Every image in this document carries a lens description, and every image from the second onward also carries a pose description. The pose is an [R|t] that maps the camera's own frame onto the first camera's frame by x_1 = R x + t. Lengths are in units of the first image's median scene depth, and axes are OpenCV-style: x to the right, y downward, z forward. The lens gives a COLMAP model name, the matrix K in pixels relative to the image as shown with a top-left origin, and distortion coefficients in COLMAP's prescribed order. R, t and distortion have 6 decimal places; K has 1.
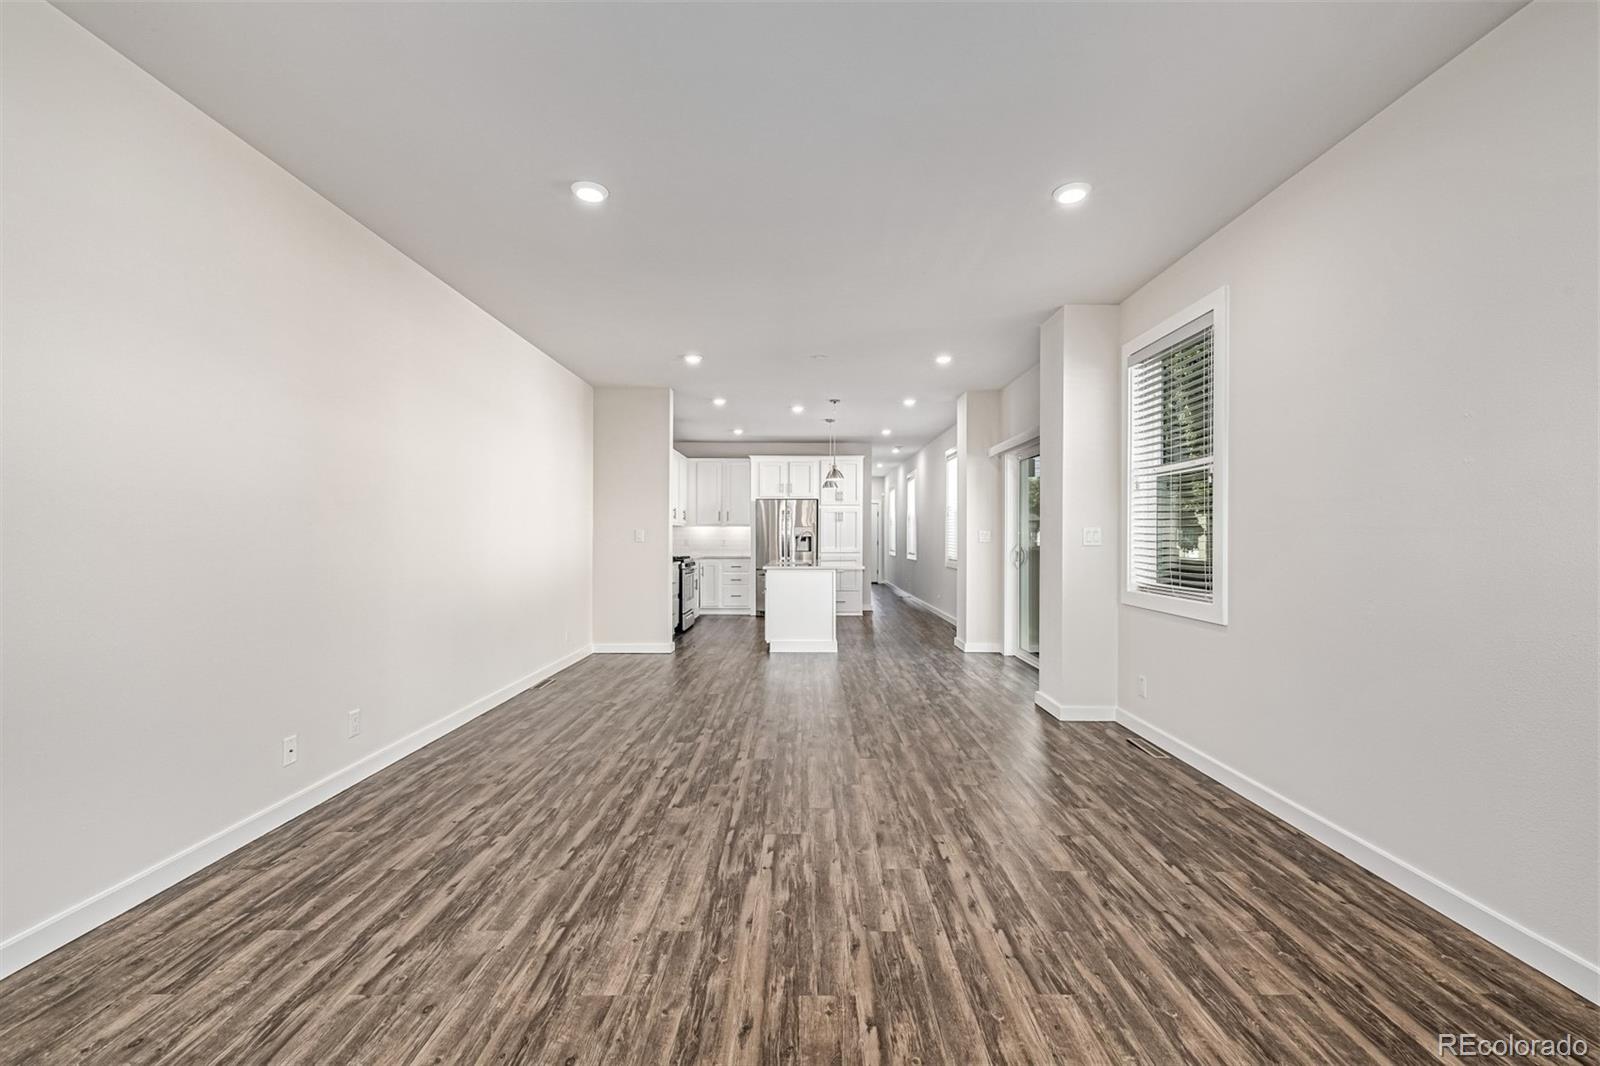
lens RADIAL K [[672.3, 0, 799.5], [0, 672.3, 535.0], [0, 0, 1]] dist [-0.001471, 0.000548]
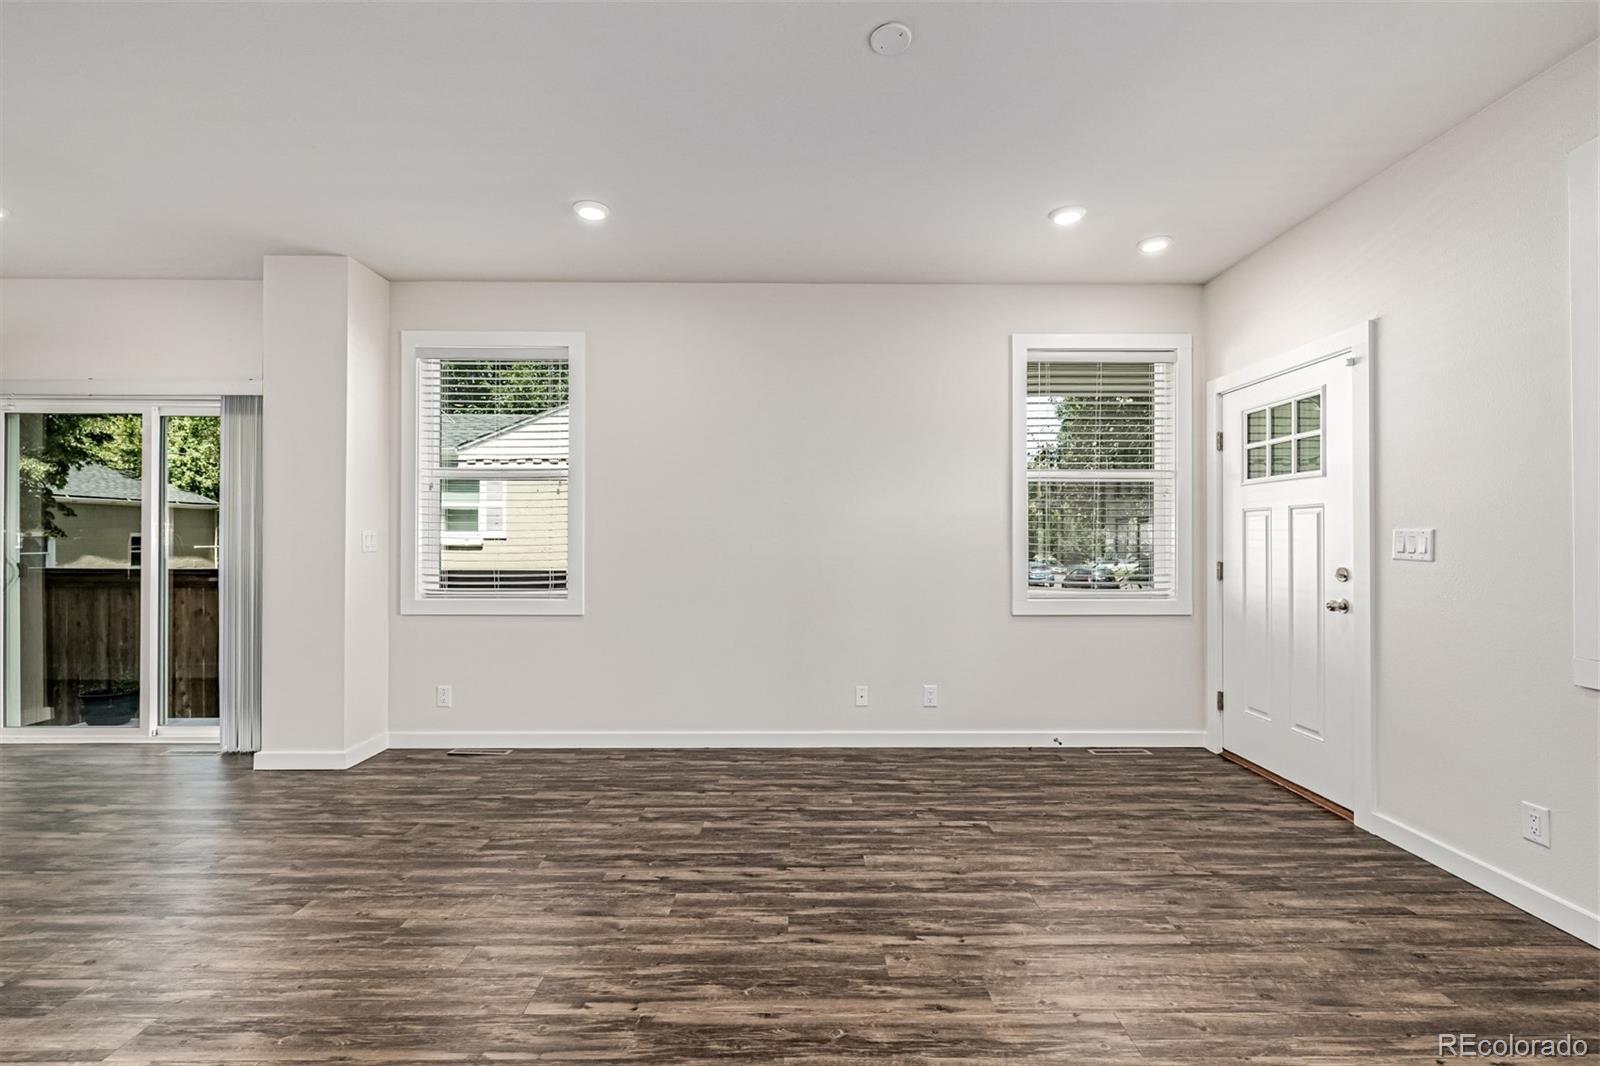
lens RADIAL K [[672.3, 0, 806.7], [0, 672.3, 535.8], [0, 0, 1]] dist [-0.001471, 0.000548]
pose [[-0.015951, 0.004548, 0.999862, -0.645184], [-0.005329, 0.999975, -0.004634, -0.004209], [-0.999859, -0.005402, -0.015927, 0.695772]]
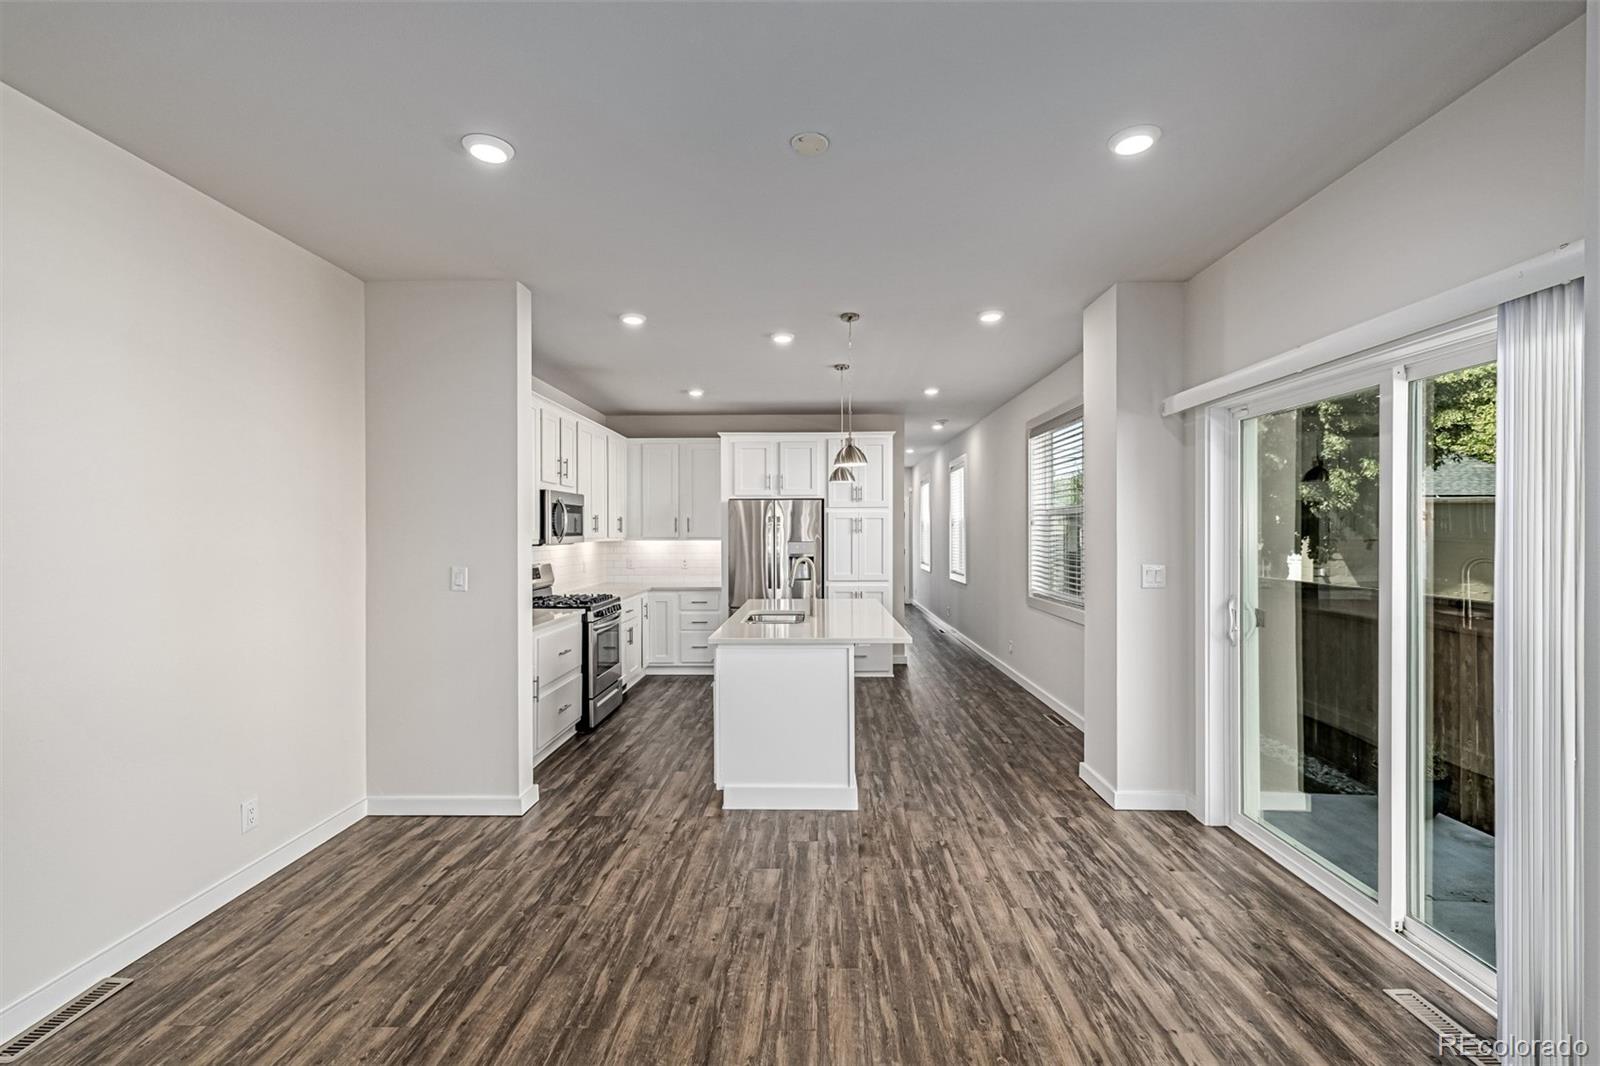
lens RADIAL K [[672.3, 0, 802.8], [0, 672.3, 552.2], [0, 0, 1]] dist [-0.001471, 0.000548]
pose [[0.999922, -0.005356, -0.011244, 0.051084], [0.005714, 0.999472, 0.031987, -0.078775], [0.011067, -0.032048, 0.999425, 1.210413]]
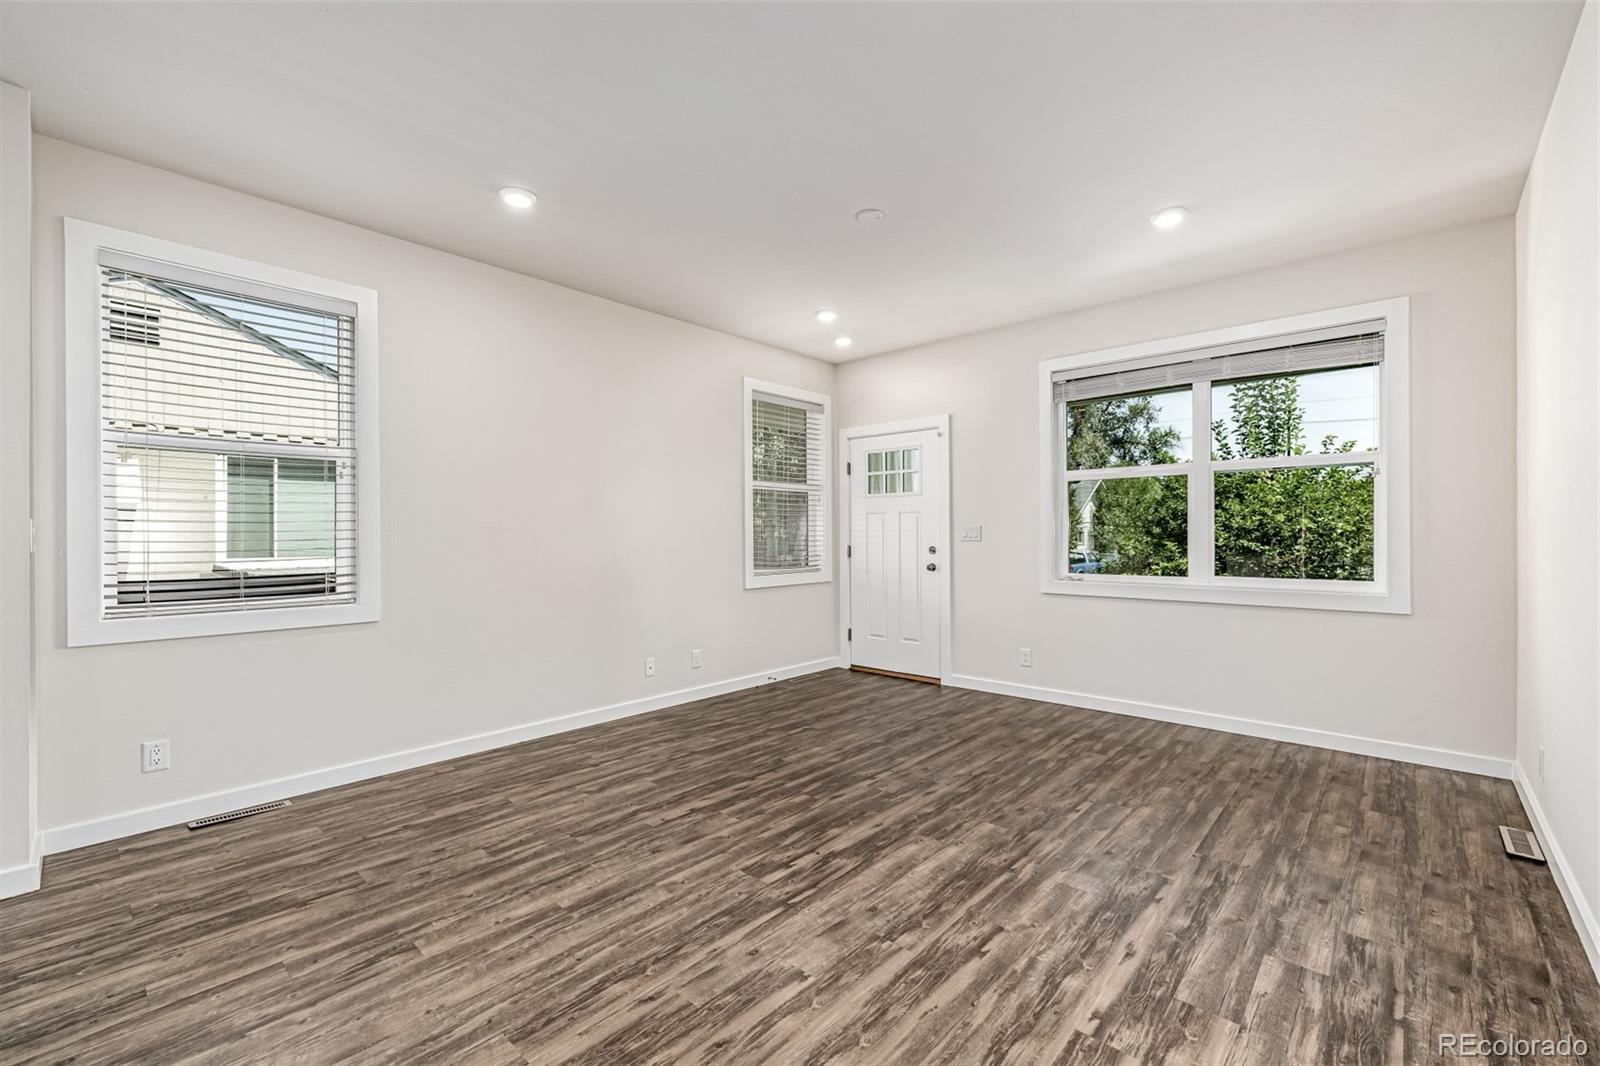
lens RADIAL K [[672.3, 0, 804.1], [0, 672.3, 541.9], [0, 0, 1]] dist [-0.001471, 0.000548]
pose [[-0.747643, -0.005756, 0.664076, -0.605905], [0.001183, 0.999949, 0.010000, 0.002606], [-0.664100, 0.008262, -0.747598, 1.496587]]
